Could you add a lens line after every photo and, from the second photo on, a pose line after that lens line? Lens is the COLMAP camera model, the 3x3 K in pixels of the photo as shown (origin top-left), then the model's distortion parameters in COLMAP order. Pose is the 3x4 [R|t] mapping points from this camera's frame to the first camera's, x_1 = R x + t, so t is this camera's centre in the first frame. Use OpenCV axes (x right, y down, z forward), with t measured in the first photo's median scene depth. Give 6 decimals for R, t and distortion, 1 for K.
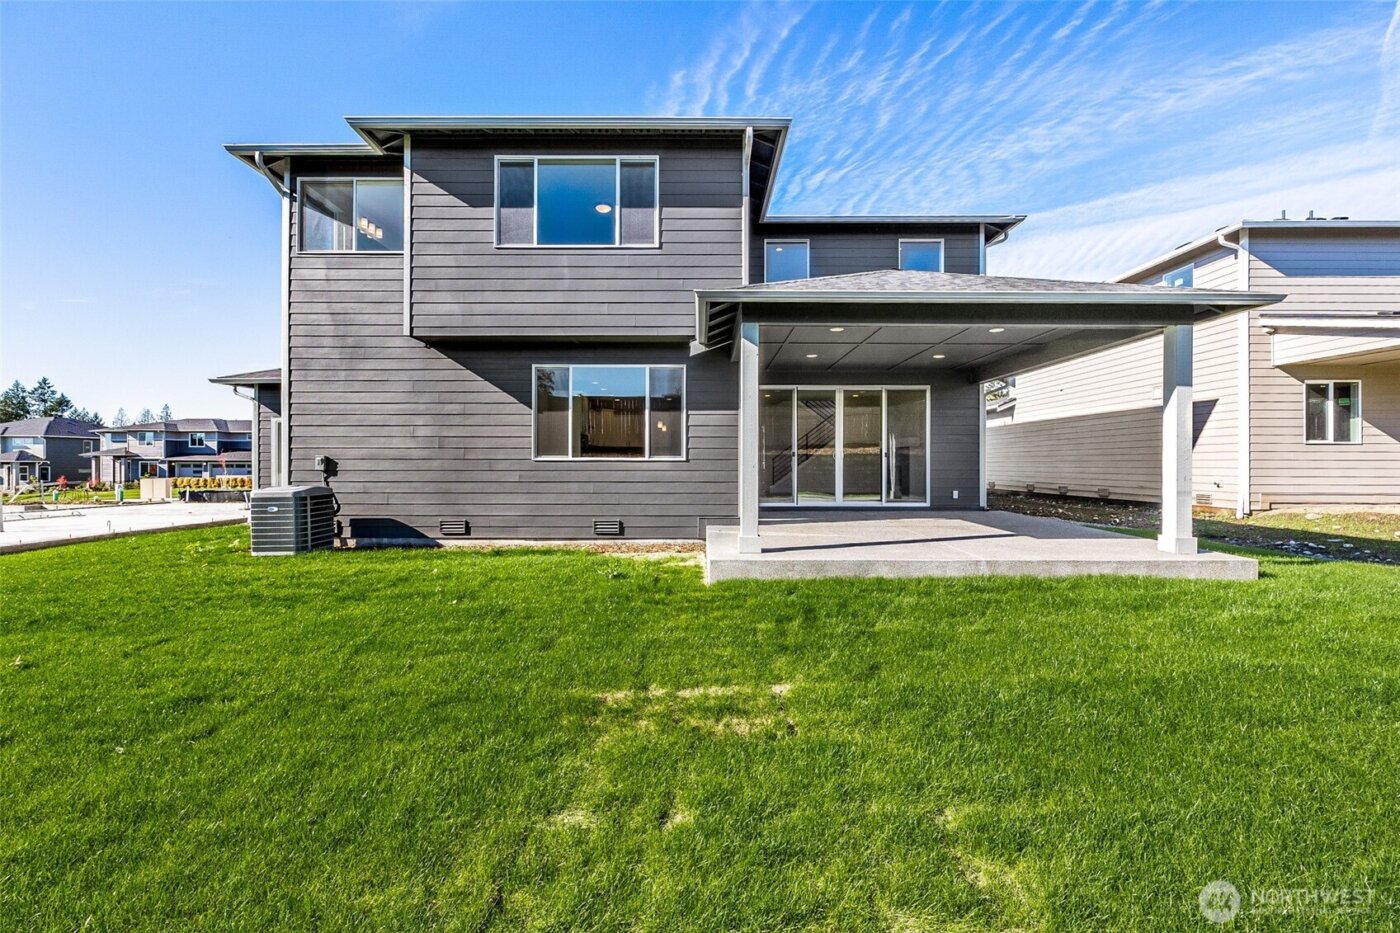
lens RADIAL K [[568.5, 0, 704.3], [0, 568.5, 459.5], [0, 0, 1]] dist [-0.003783, -0.001161]
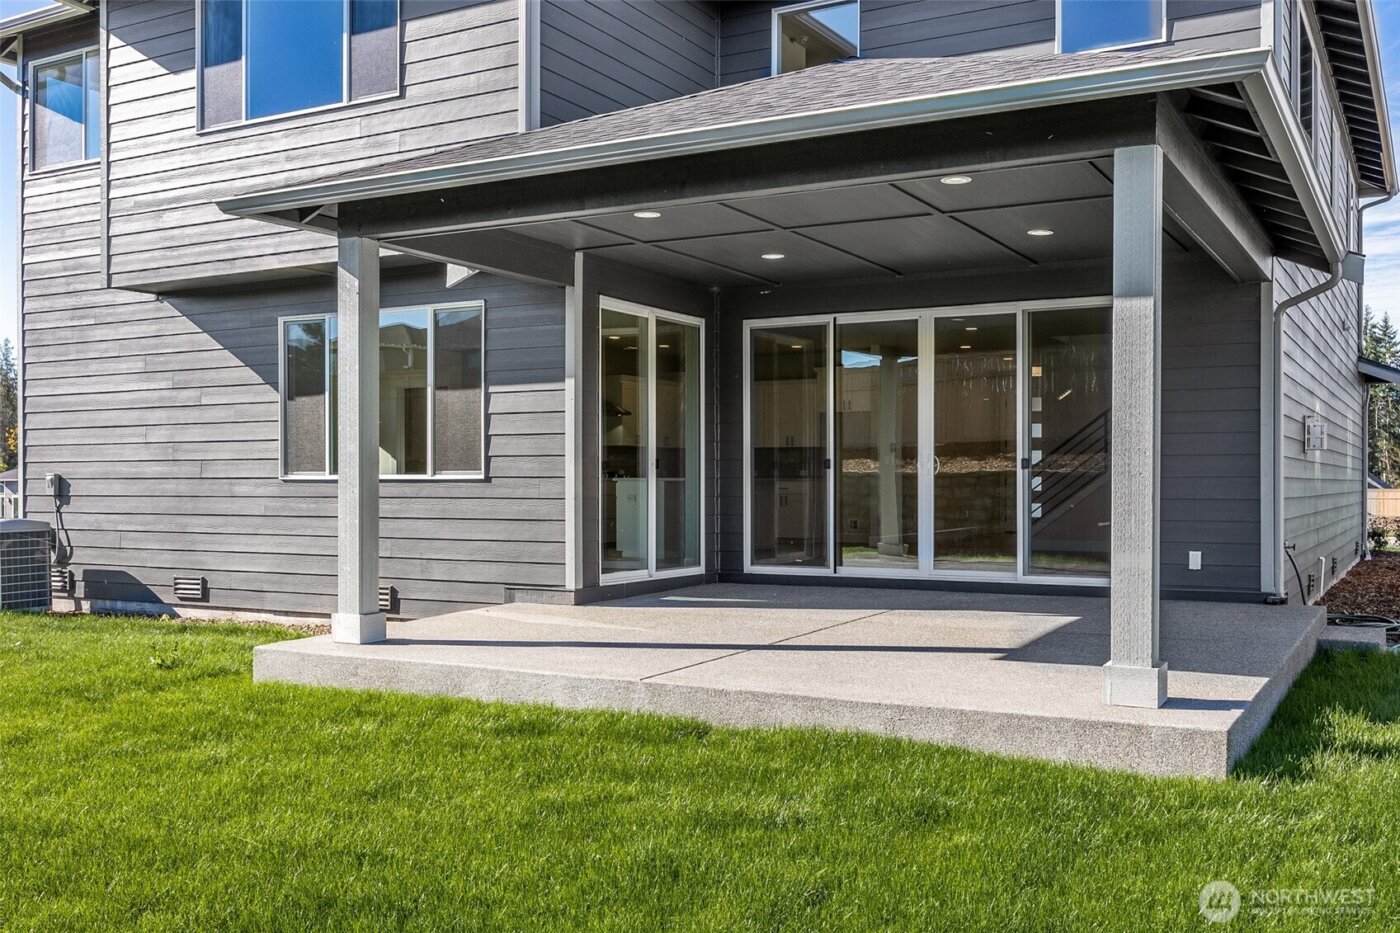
lens RADIAL K [[1309.8, 0, 700.4], [0, 1309.8, 476.3], [0, 0, 1]] dist [0.000473, 0.000000]
pose [[0.874751, -0.003966, -0.484556, 0.740071], [0.005428, 0.999984, 0.001615, -0.001988], [0.484542, -0.004043, 0.874759, 0.018890]]
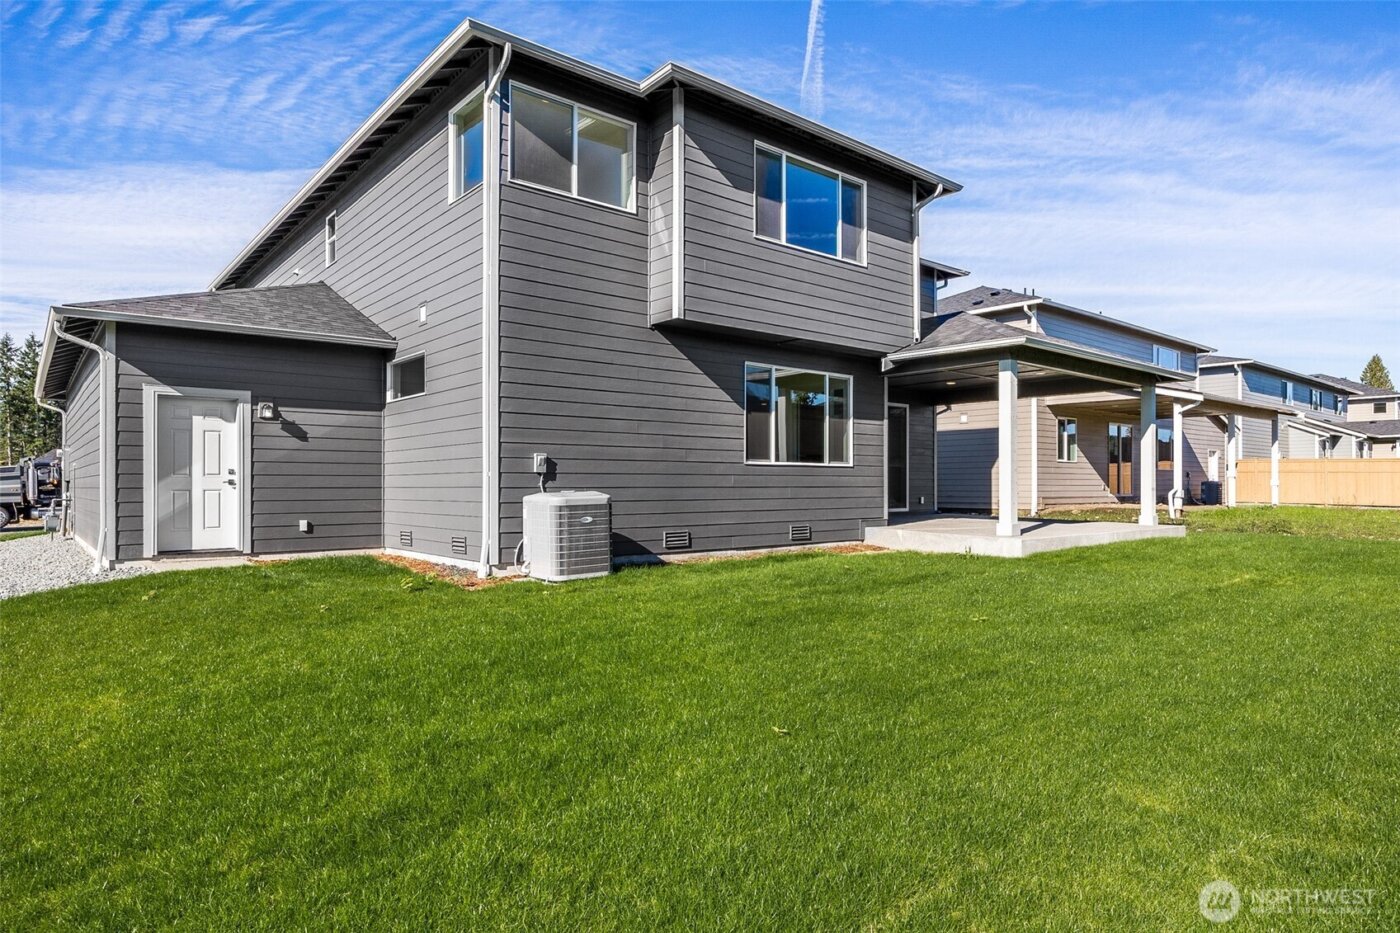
lens RADIAL K [[818.9, 0, 706.0], [0, 818.9, 470.7], [0, 0, 1]] dist [0.001300, 0.000264]
pose [[0.764158, 0.009691, 0.644956, -1.214359], [-0.002750, 0.999927, -0.011766, 0.028281], [-0.645023, 0.007218, 0.764129, 0.014496]]
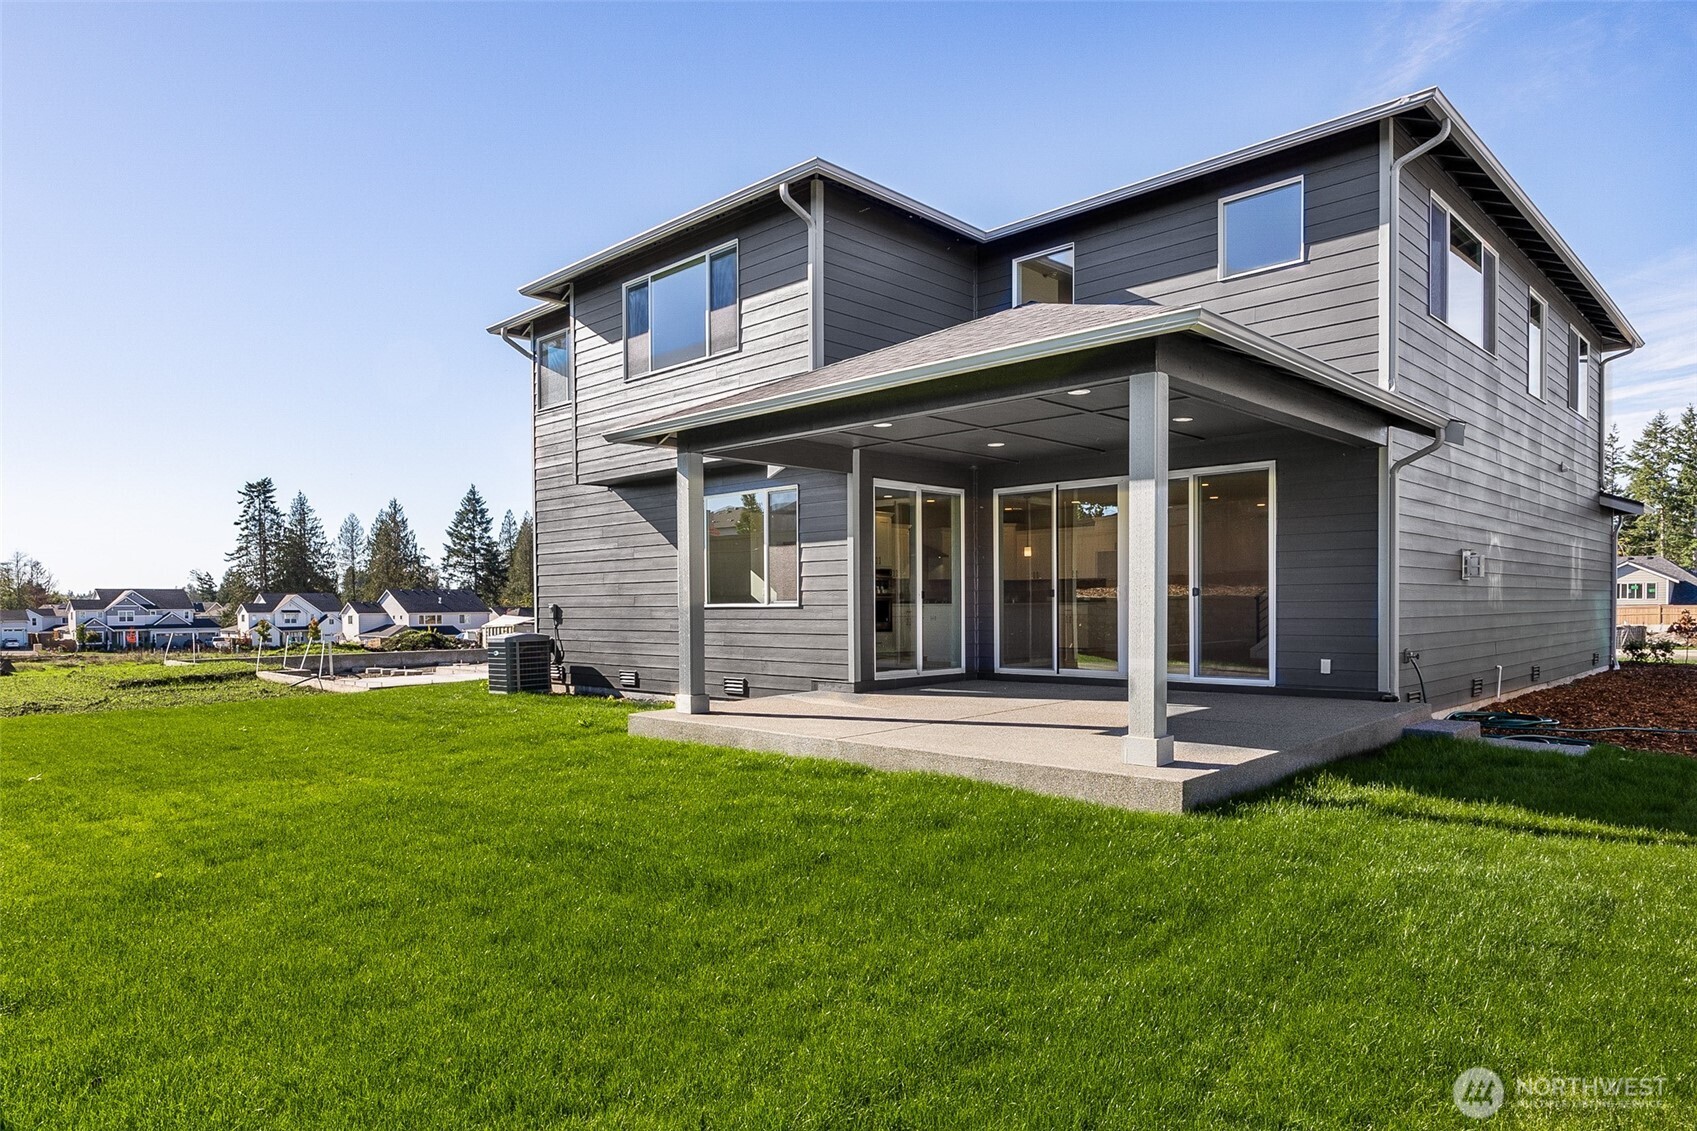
lens RADIAL K [[1018.8, 0, 798.3], [0, 1018.8, 612.7], [0, 0, 1]] dist [-0.004195, -0.000740]
pose [[0.703251, -0.001843, -0.710939, 0.964362], [0.014311, 0.999831, 0.011564, -0.006119], [0.710797, -0.018306, 0.703159, 0.008554]]
